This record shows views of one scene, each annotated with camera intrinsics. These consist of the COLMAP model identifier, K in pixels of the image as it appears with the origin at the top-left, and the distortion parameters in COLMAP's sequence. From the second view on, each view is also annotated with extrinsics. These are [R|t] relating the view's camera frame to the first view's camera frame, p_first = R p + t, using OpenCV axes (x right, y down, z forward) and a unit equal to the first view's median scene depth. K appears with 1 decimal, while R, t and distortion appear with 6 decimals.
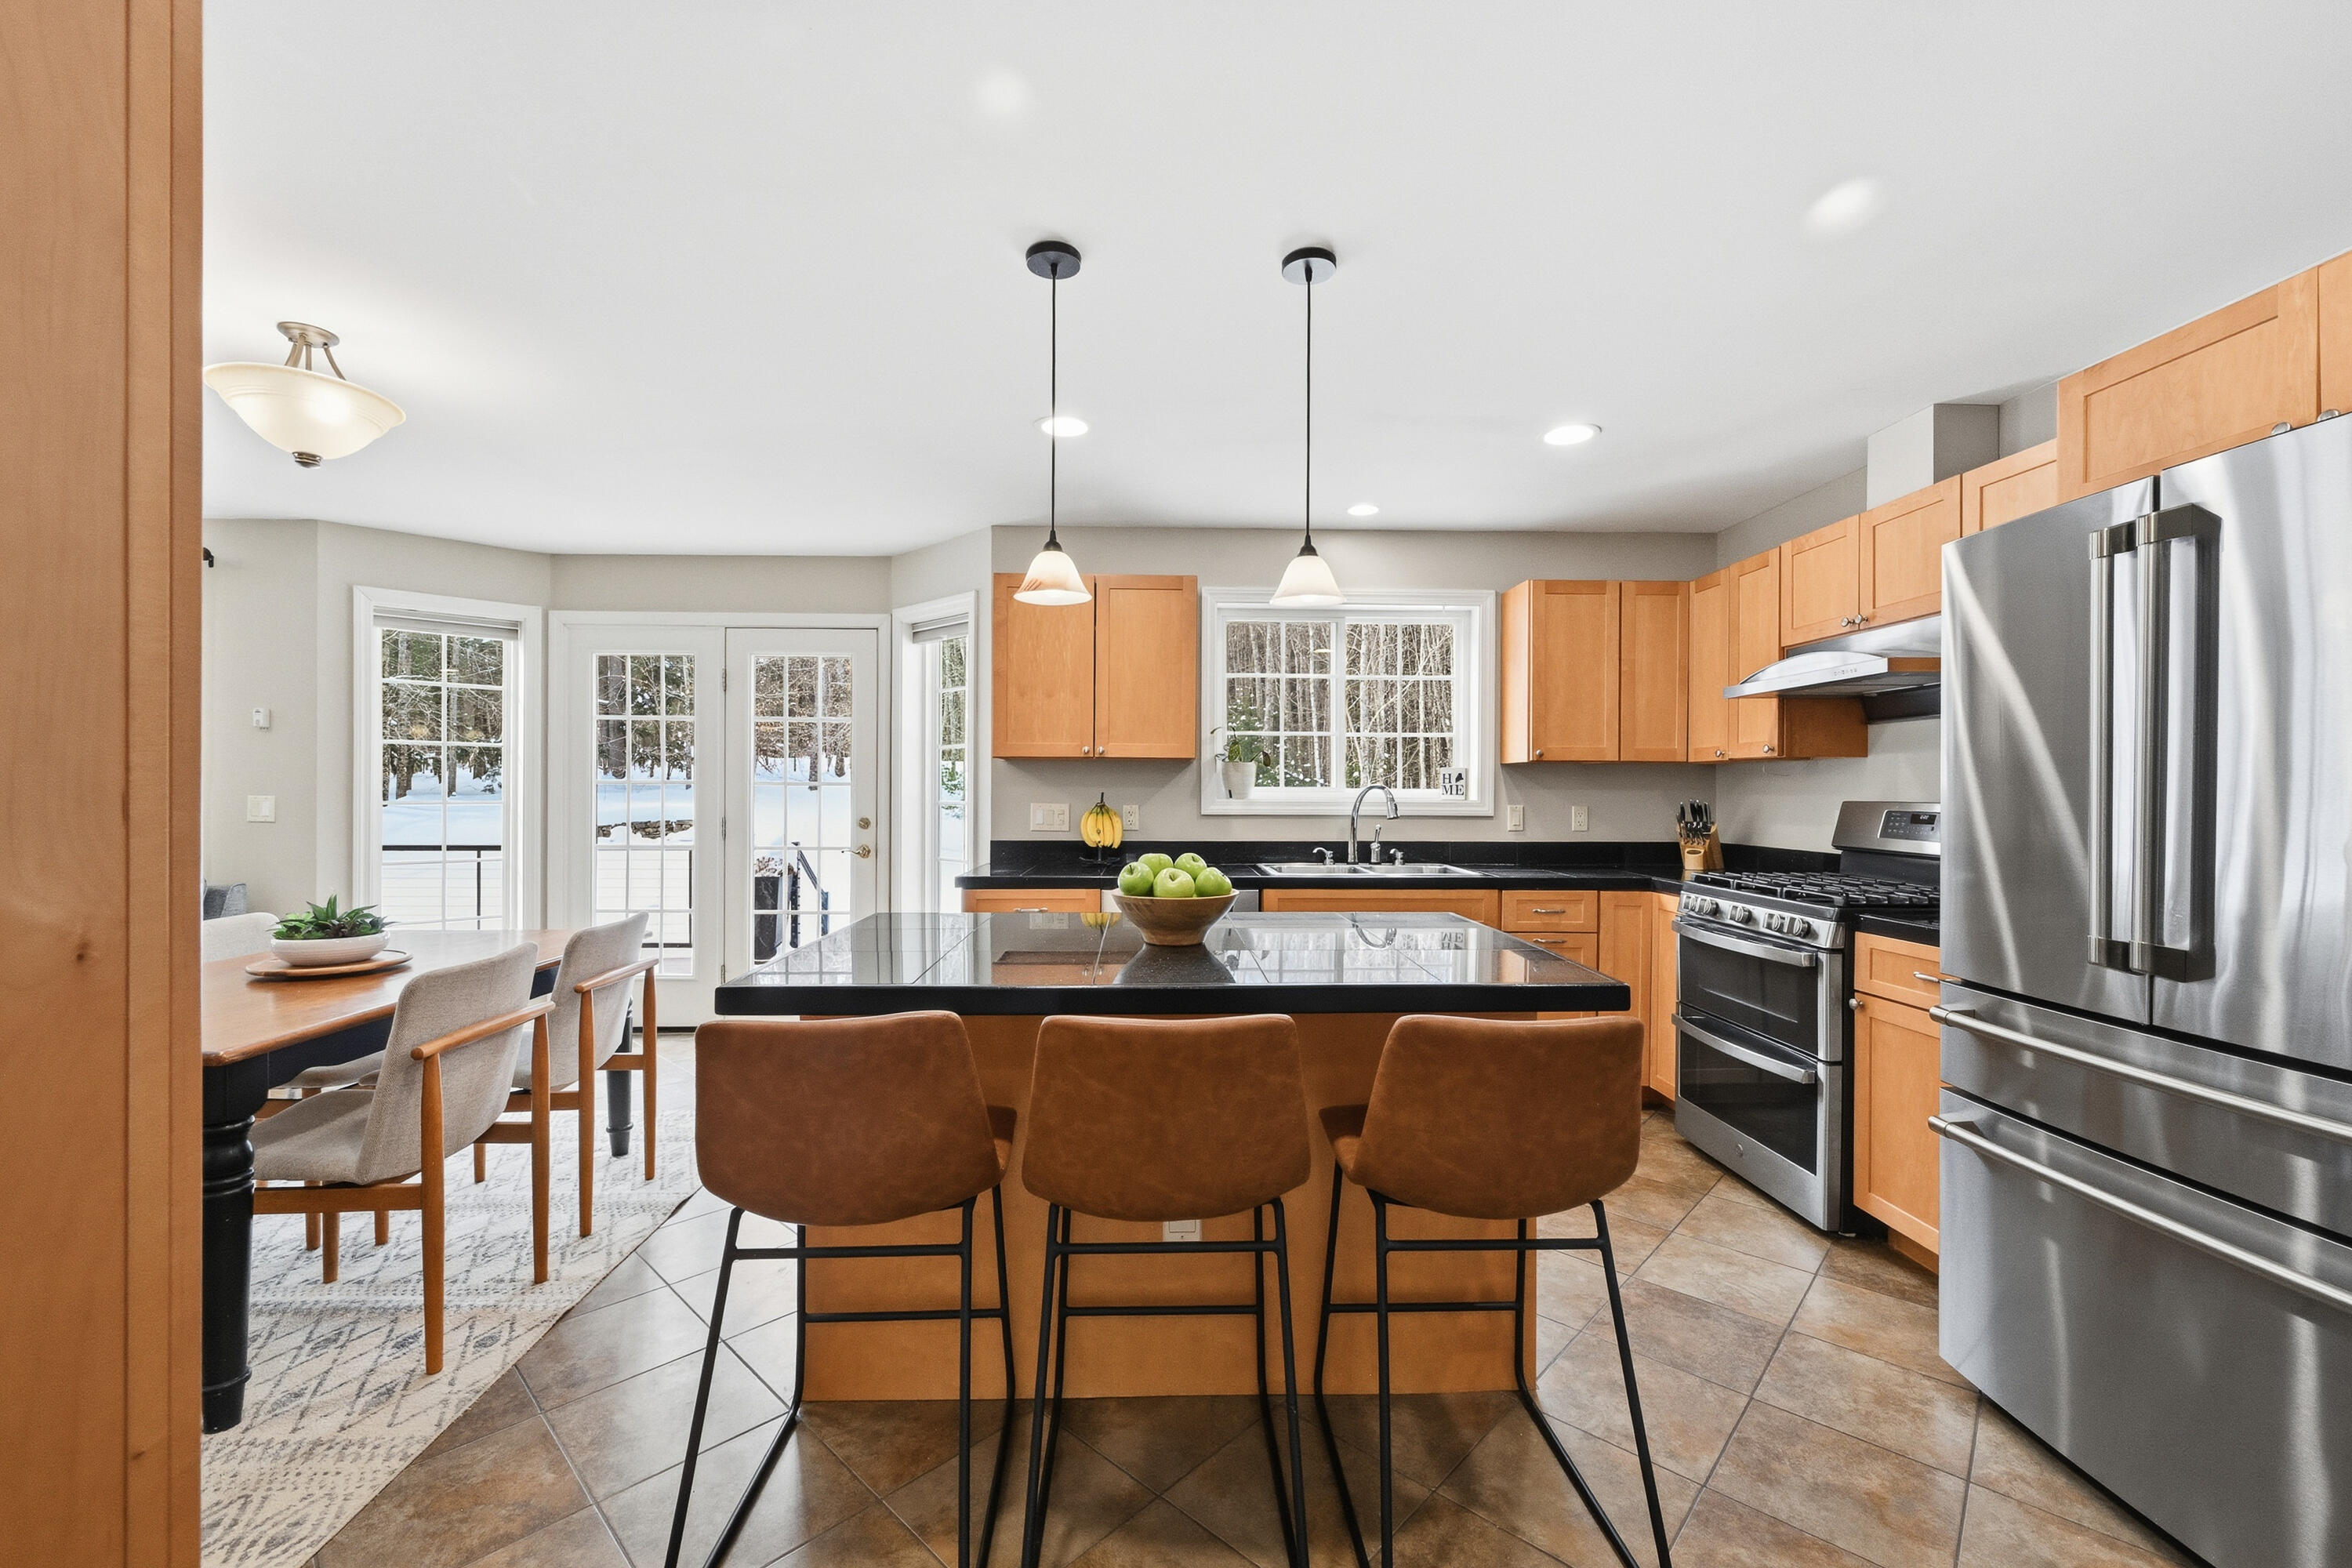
lens RADIAL K [[948.3, 0, 1182.6], [0, 948.3, 801.7], [0, 0, 1]] dist [-0.005983, 0.000198]
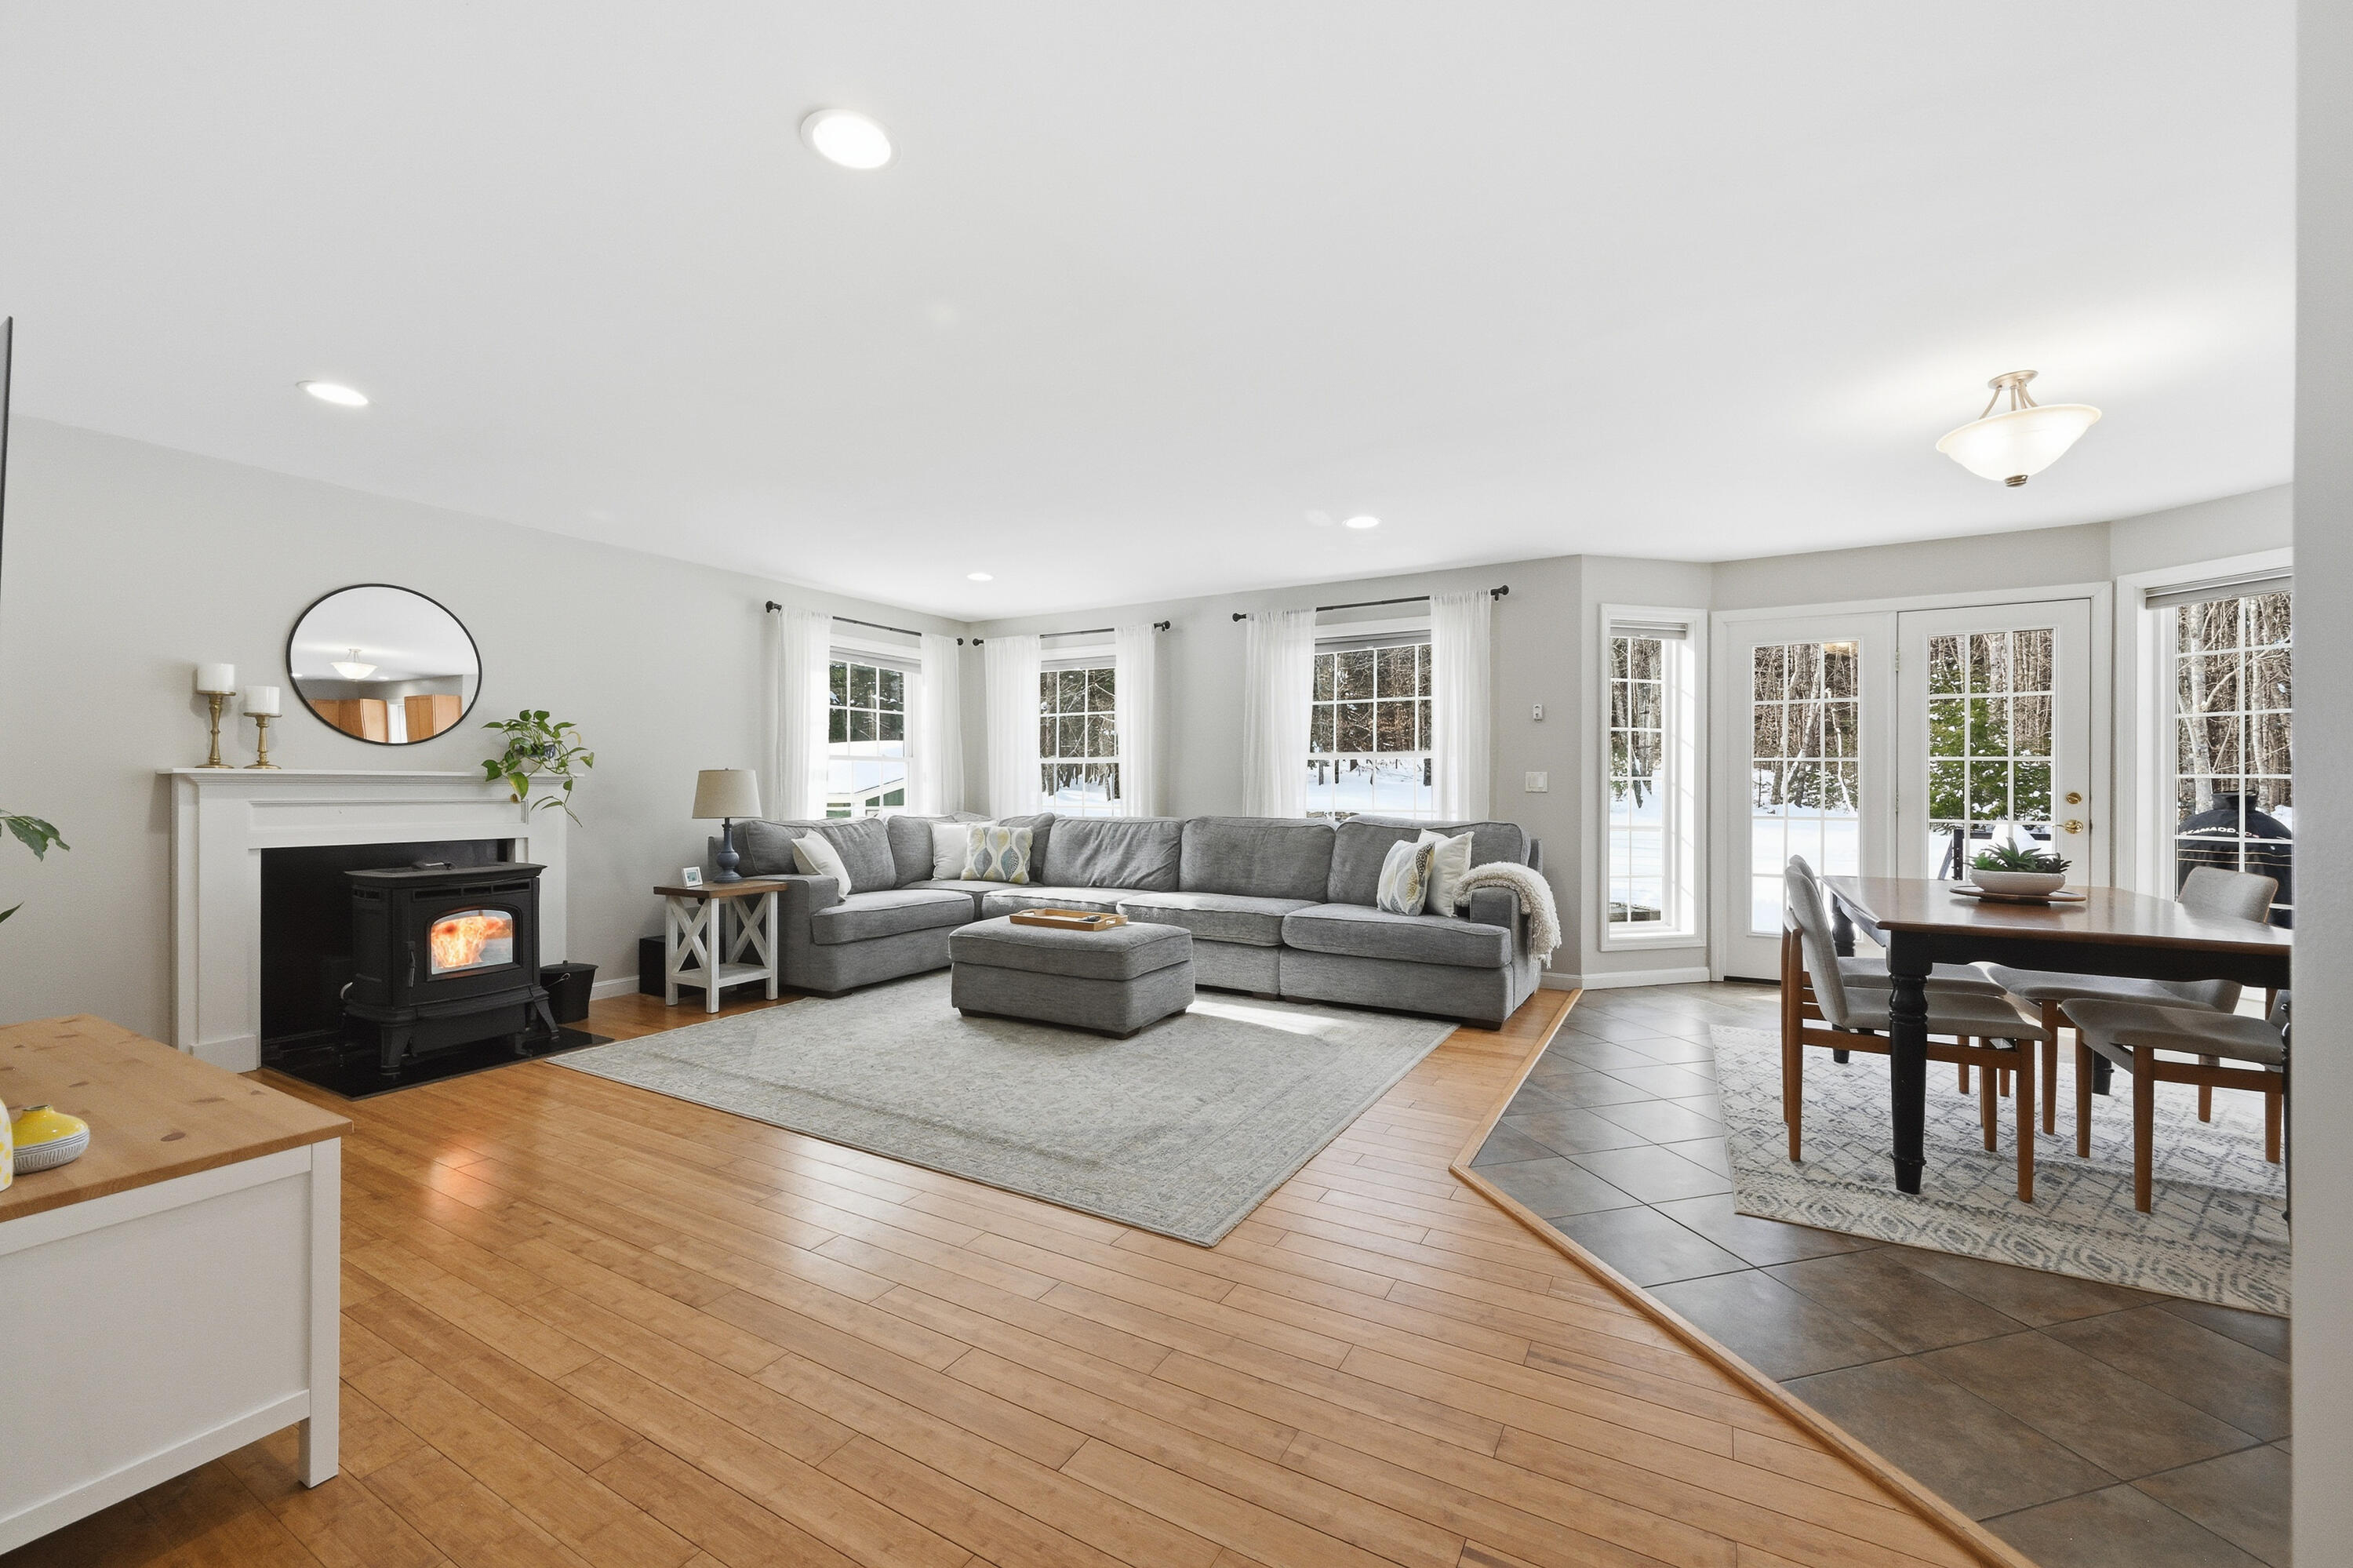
lens RADIAL K [[938.1, 0, 1181.4], [0, 938.1, 792.2], [0, 0, 1]] dist [-0.008422, -0.000128]
pose [[0.853639, -0.000951, -0.520864, -0.713768], [-0.003932, 0.999958, -0.008270, 0.032916], [0.520850, 0.009108, 0.853599, -0.345999]]
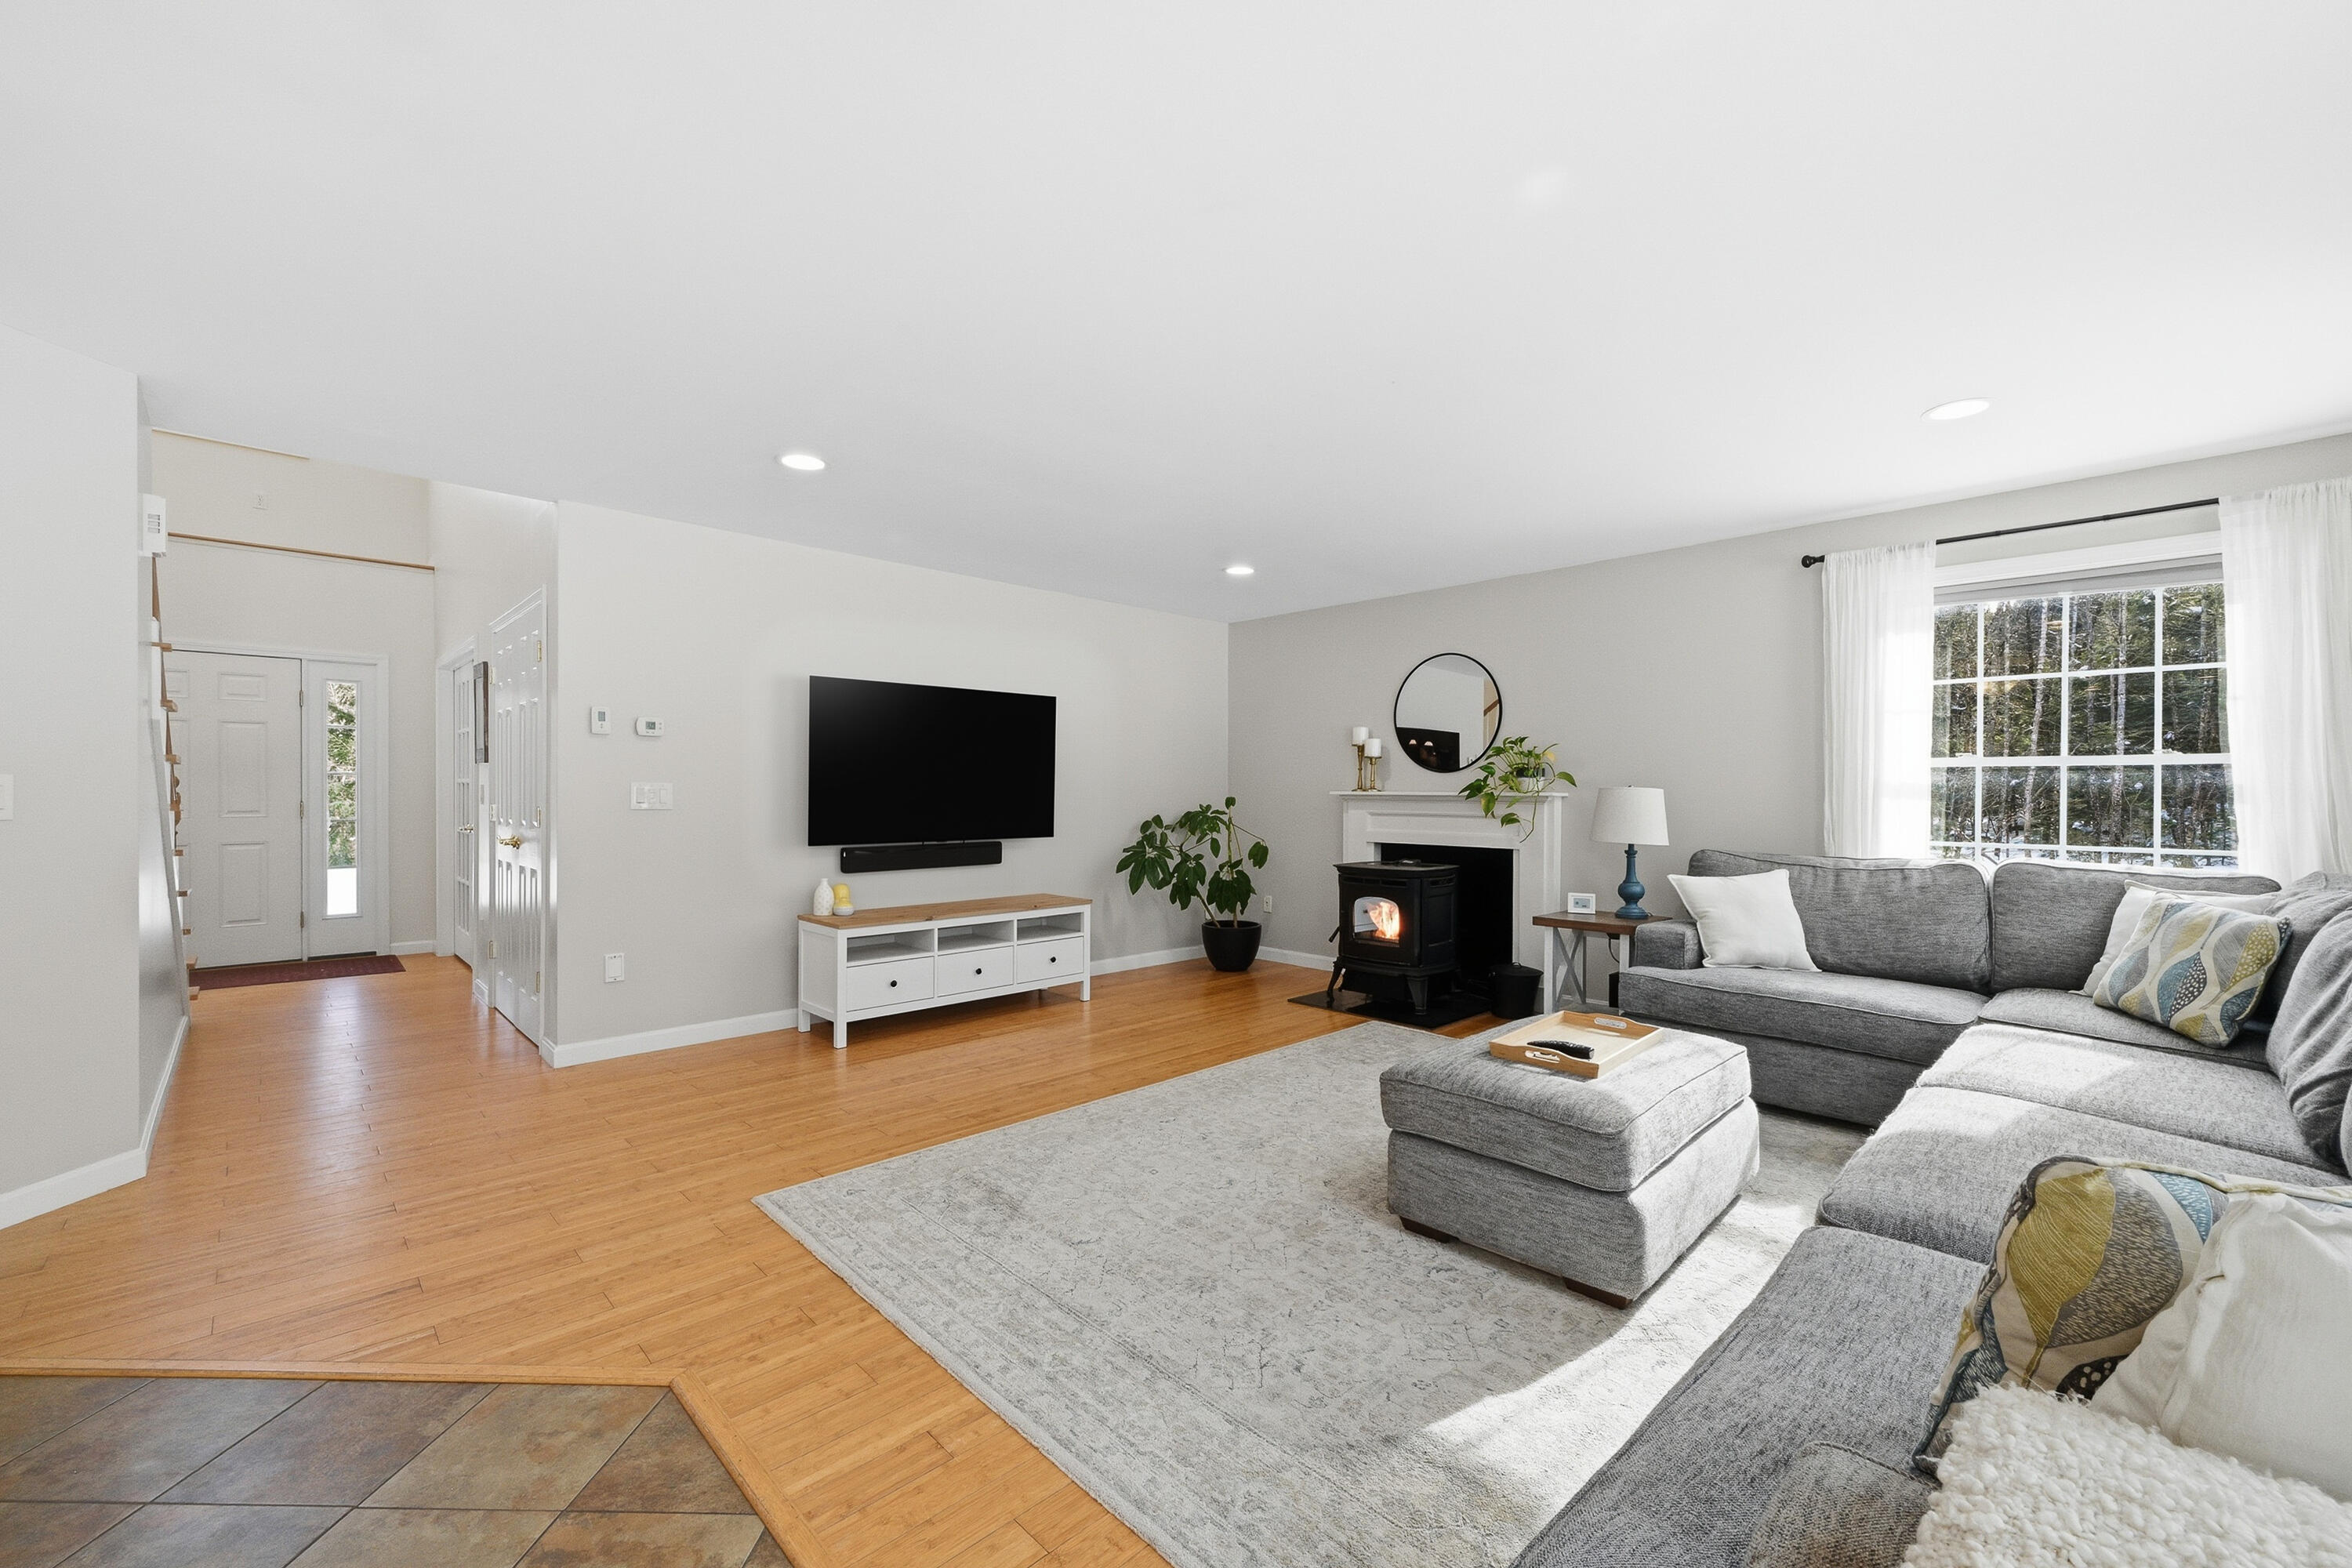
lens RADIAL K [[948.3, 0, 1182.6], [0, 948.3, 801.7], [0, 0, 1]] dist [-0.005983, 0.000198]
pose [[-0.732415, -0.002096, -0.680855, -0.759202], [-0.019108, 0.999665, 0.017477, 0.003885], [0.680590, 0.025810, -0.732210, 0.801091]]
